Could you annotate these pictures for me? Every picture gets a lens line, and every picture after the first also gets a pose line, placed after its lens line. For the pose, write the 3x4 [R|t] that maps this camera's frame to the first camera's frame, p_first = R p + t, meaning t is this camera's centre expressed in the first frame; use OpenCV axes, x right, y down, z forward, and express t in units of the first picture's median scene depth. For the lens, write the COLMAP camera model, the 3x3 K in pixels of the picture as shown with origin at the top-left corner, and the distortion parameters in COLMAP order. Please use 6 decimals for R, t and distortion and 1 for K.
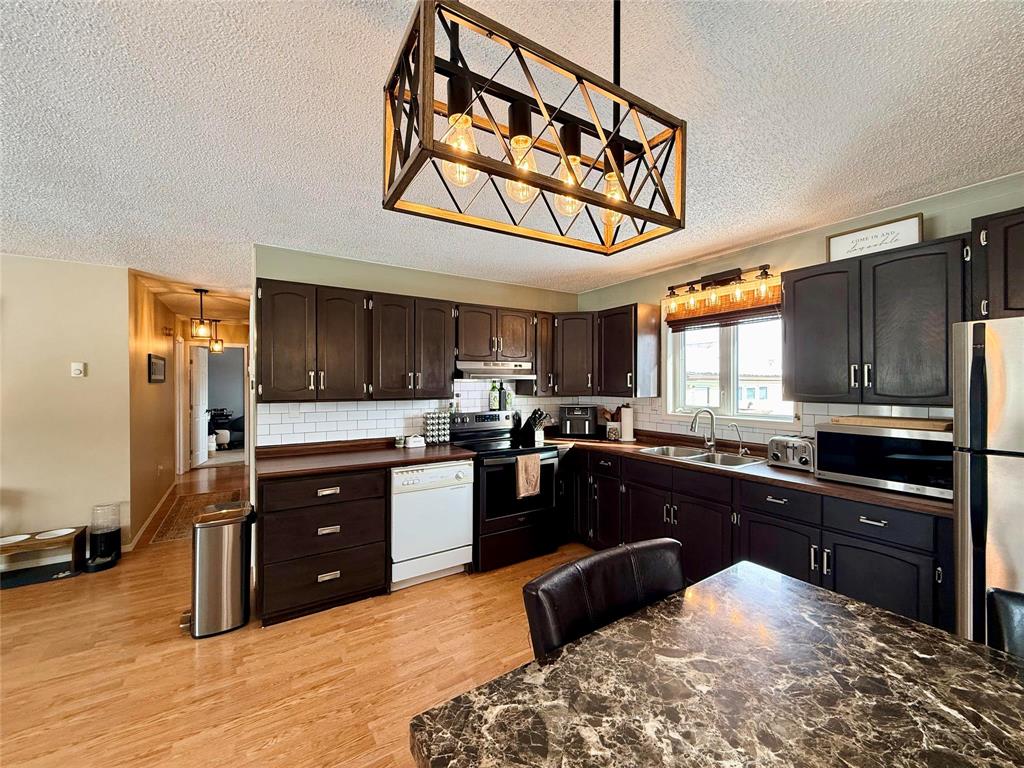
lens RADIAL K [[406.8, 0, 510.7], [0, 406.8, 385.2], [0, 0, 1]] dist [-0.000570, -0.000071]
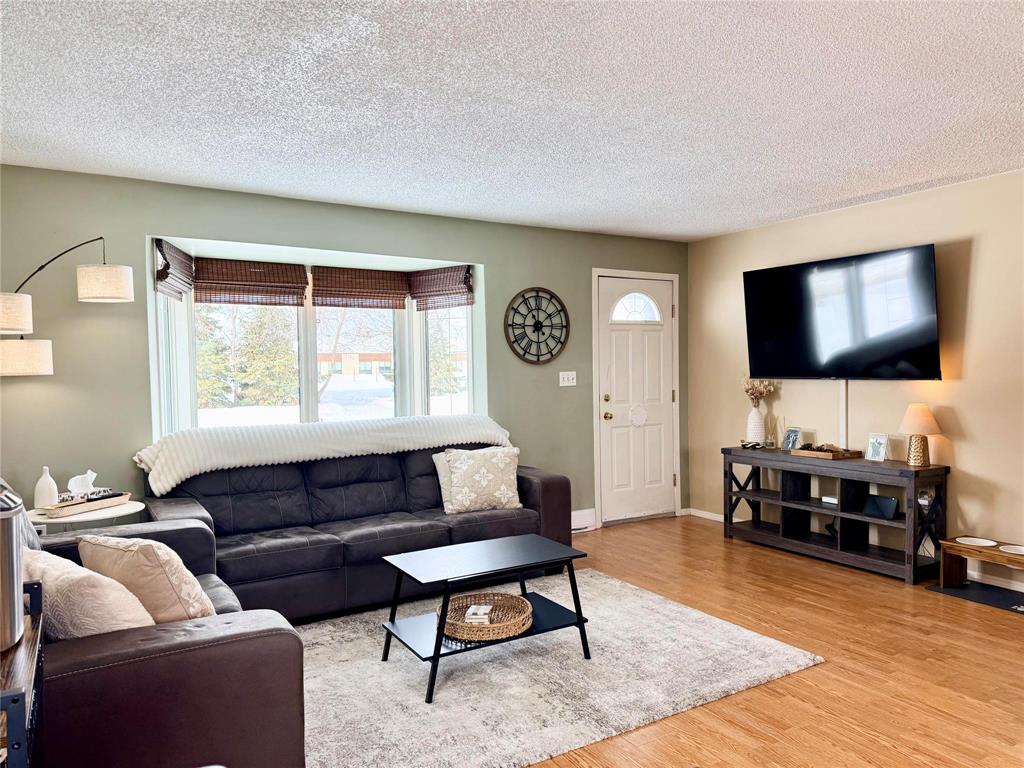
lens RADIAL K [[710.9, 0, 517.2], [0, 710.9, 385.3], [0, 0, 1]] dist [0.076421, -0.108305]
pose [[-0.027384, 0.027971, -0.999234, 0.208250], [0.006336, 0.999593, 0.027807, 0.035533], [0.999605, -0.005570, -0.027550, 0.166642]]
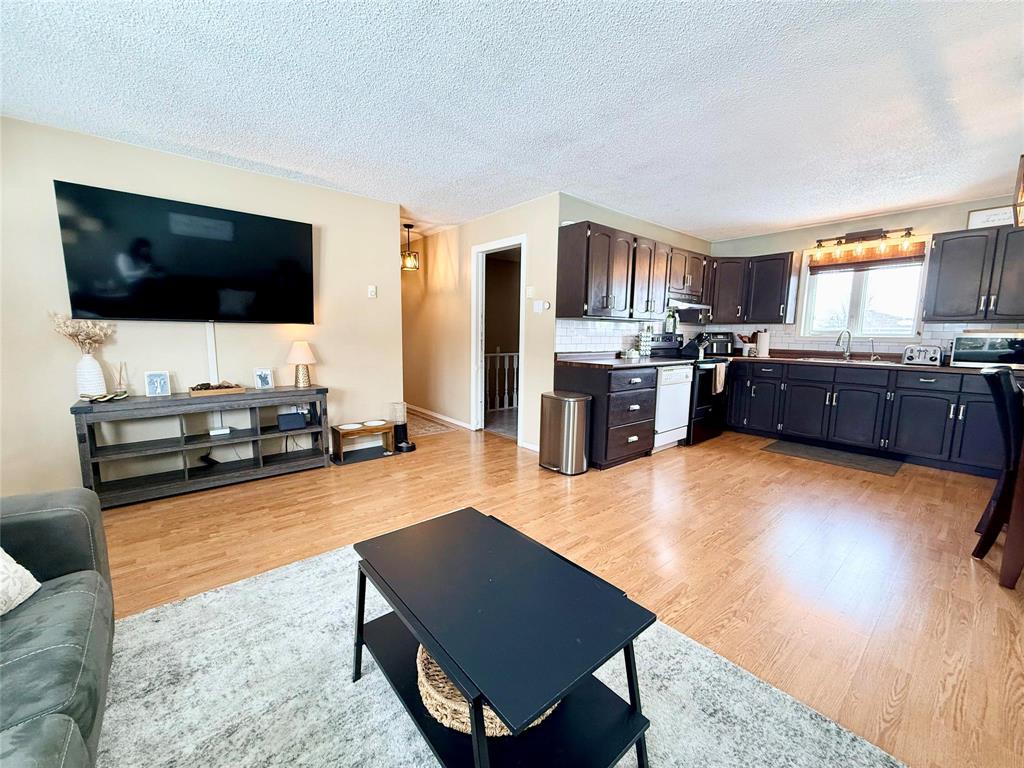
lens RADIAL K [[406.8, 0, 510.7], [0, 406.8, 385.2], [0, 0, 1]] dist [-0.000570, -0.000071]
pose [[0.991936, -0.003288, 0.126699, -0.995979], [-0.012591, 0.992162, 0.124324, 0.100493], [-0.126115, -0.124917, 0.984119, -0.321040]]
